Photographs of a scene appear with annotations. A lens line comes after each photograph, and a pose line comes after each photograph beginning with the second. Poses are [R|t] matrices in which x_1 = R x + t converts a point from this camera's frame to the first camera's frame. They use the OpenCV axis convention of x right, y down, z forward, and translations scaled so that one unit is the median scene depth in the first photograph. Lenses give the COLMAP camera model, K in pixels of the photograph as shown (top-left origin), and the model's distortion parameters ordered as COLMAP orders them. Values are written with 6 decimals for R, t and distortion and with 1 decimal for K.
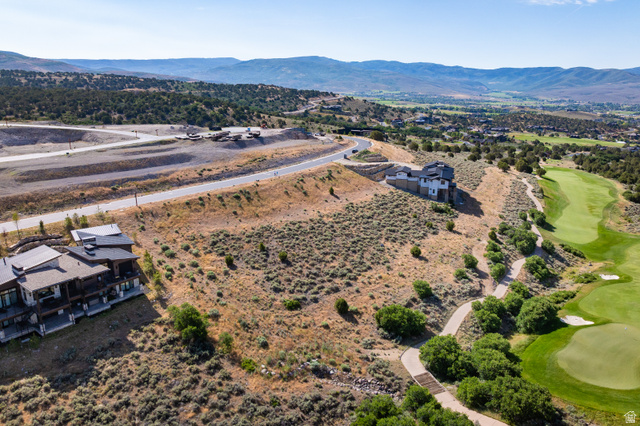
lens RADIAL K [[450.1, 0, 313.9], [0, 450.1, 207.6], [0, 0, 1]] dist [-0.043846, 0.011569]
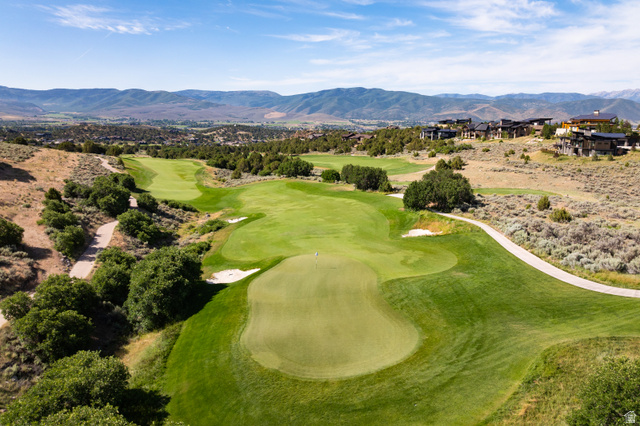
lens RADIAL K [[450.1, 0, 326.8], [0, 450.1, 217.0], [0, 0, 1]] dist [-0.043846, 0.011569]
pose [[0.607546, -0.168451, 0.776217, 0.185452], [0.191164, 0.979537, 0.062949, 0.129347], [-0.770937, 0.110140, 0.627316, 0.417213]]
